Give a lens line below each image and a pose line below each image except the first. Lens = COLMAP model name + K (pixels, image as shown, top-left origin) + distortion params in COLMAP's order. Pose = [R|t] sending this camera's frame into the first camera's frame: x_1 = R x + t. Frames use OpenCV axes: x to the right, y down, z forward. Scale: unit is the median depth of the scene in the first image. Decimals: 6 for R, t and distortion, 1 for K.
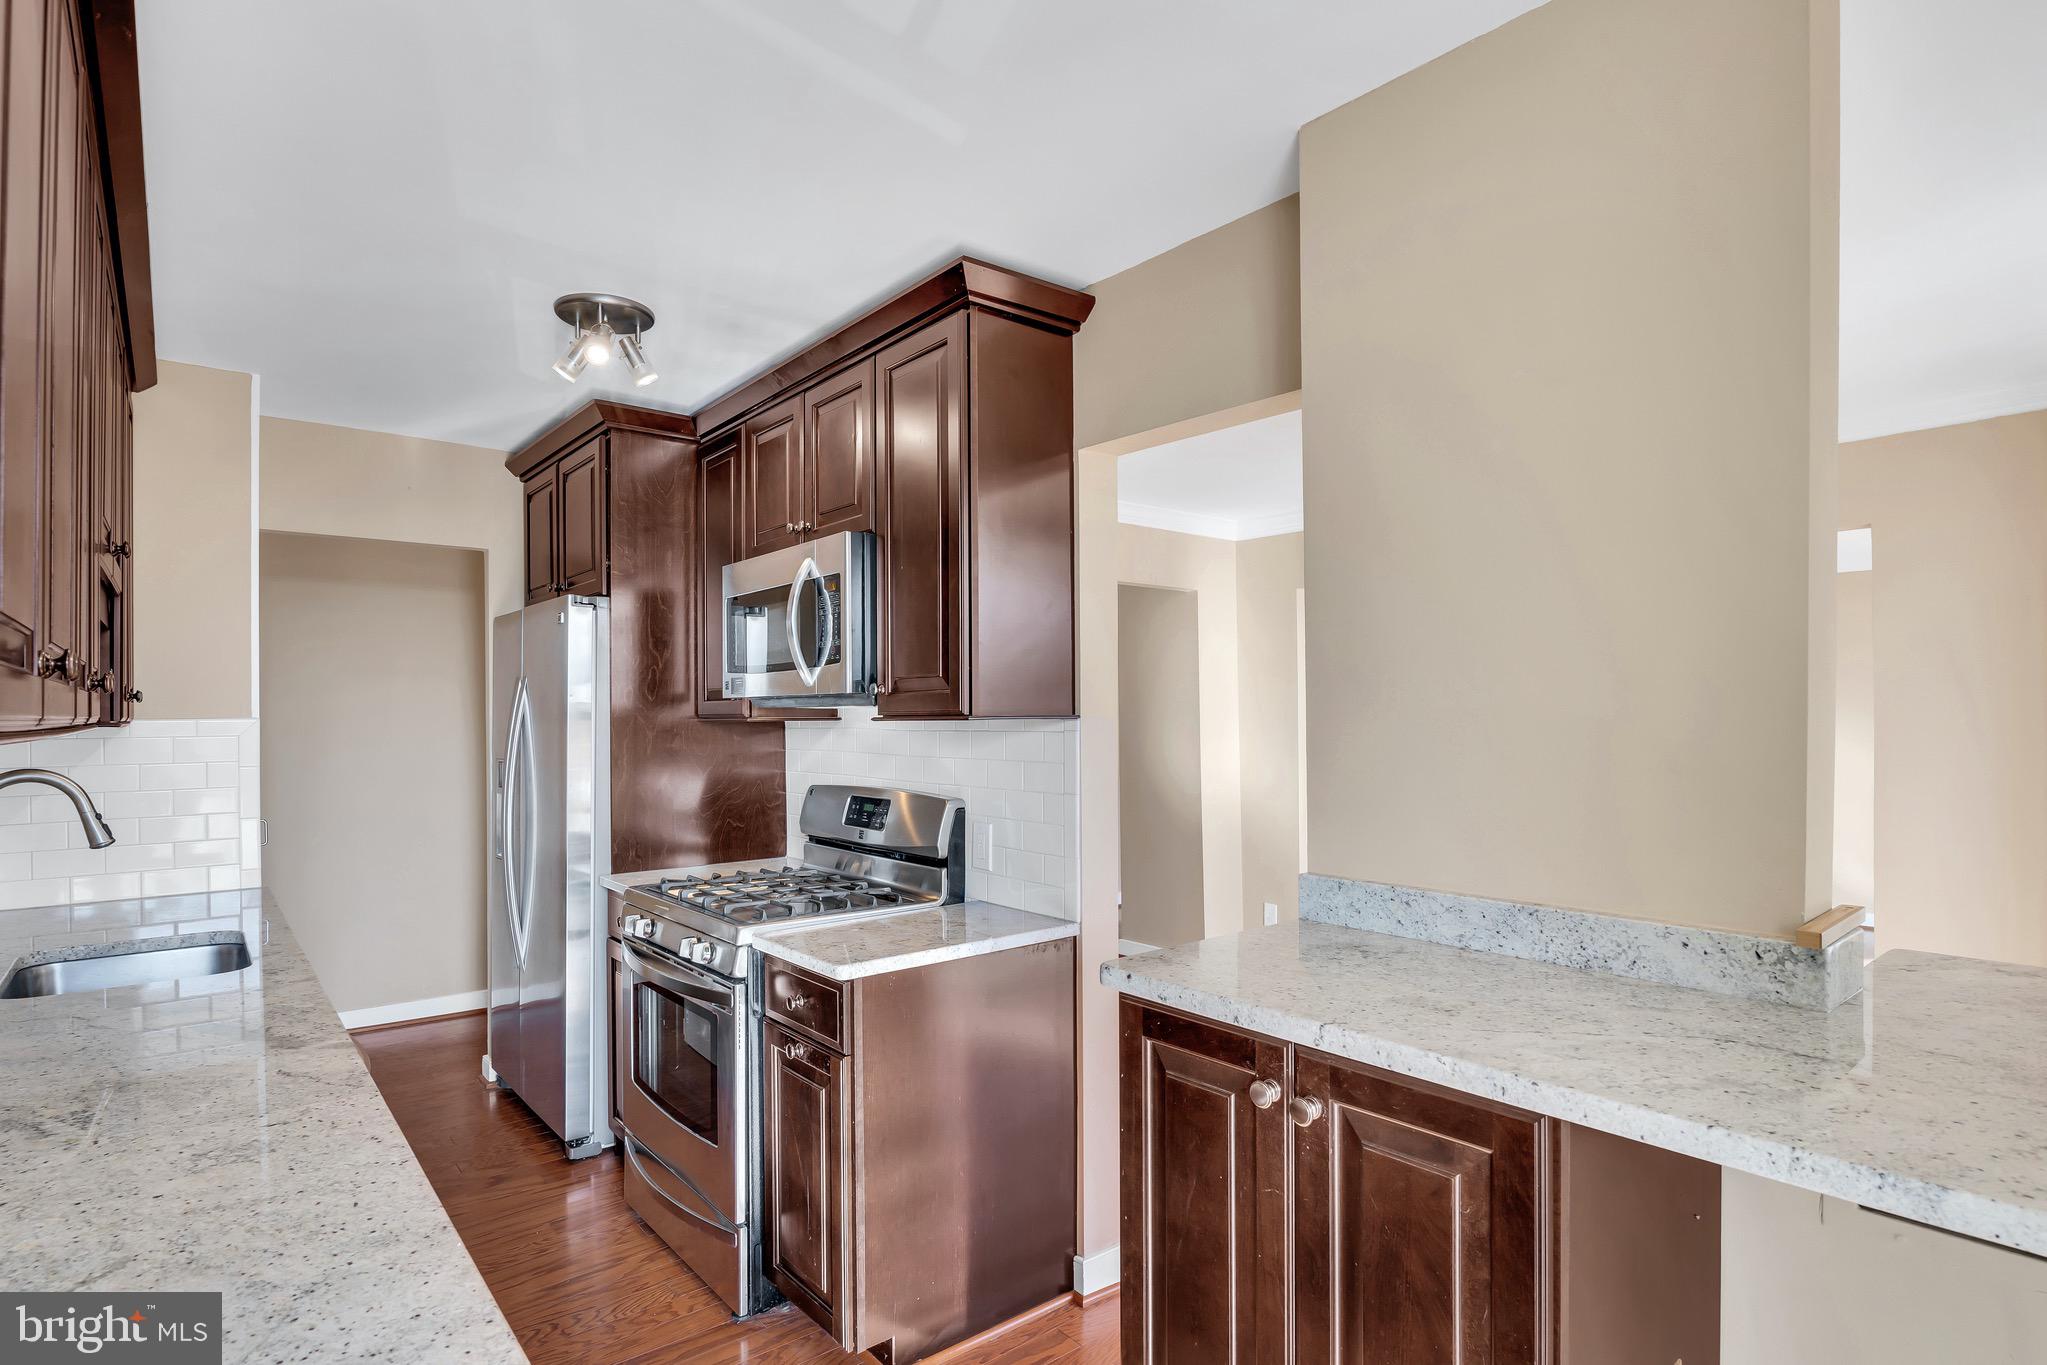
lens RADIAL K [[1052.1, 0, 1033.7], [0, 1052.1, 704.7], [0, 0, 1]] dist [-0.025786, 0.001376]
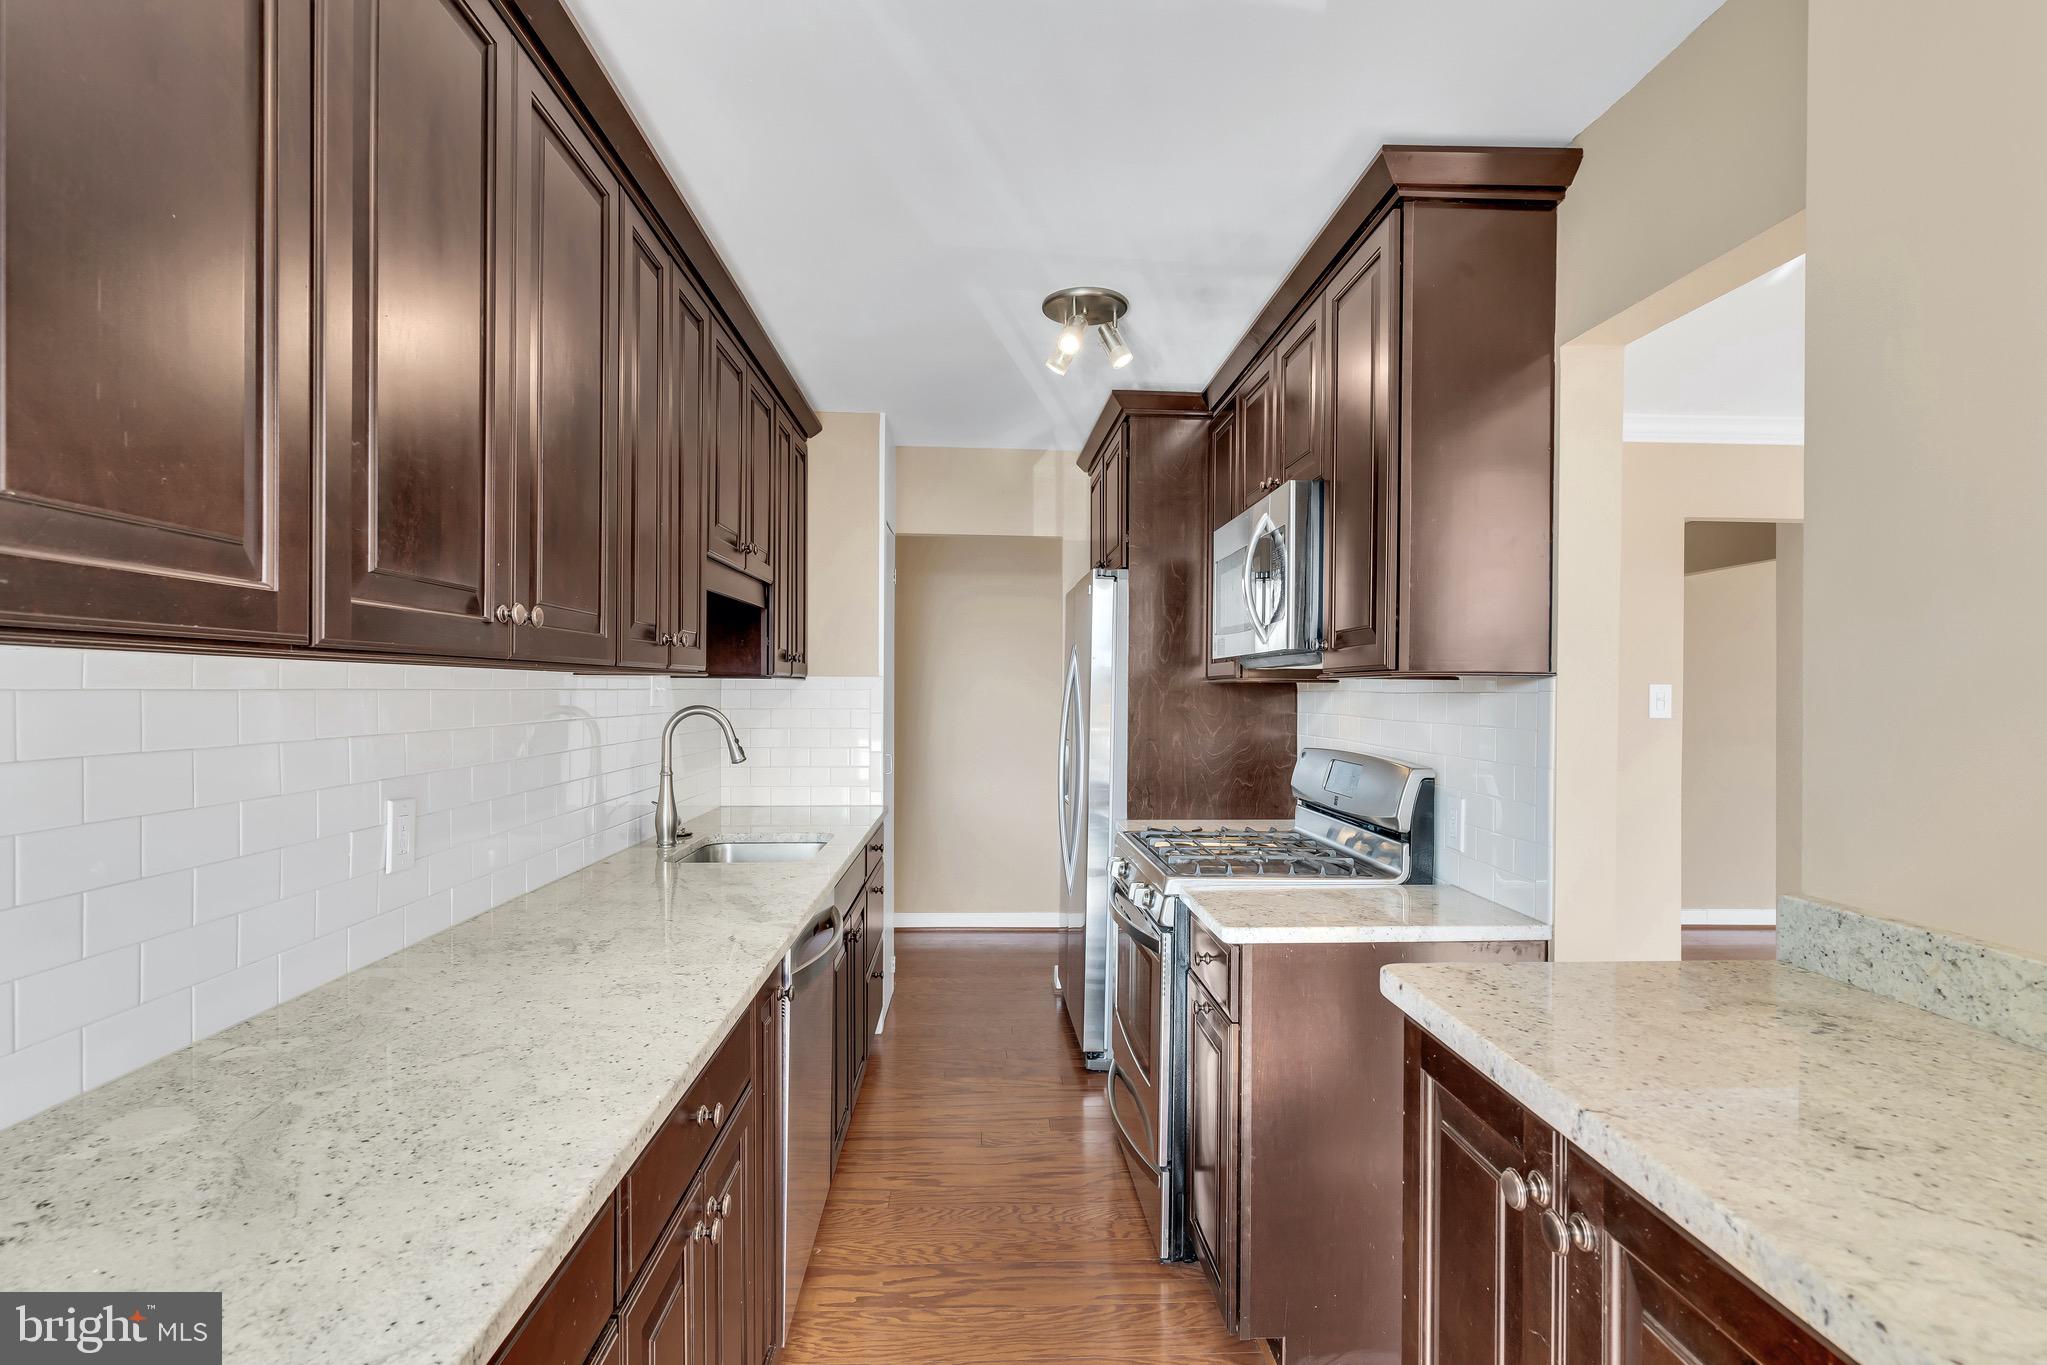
lens RADIAL K [[980.9, 0, 1028.0], [0, 980.9, 692.3], [0, 0, 1]] dist [0.000587, 0.000235]
pose [[0.801649, 0.013892, -0.597634, 0.154786], [-0.006961, 0.999879, 0.013906, 0.016115], [0.597755, -0.006987, 0.801648, 0.129130]]
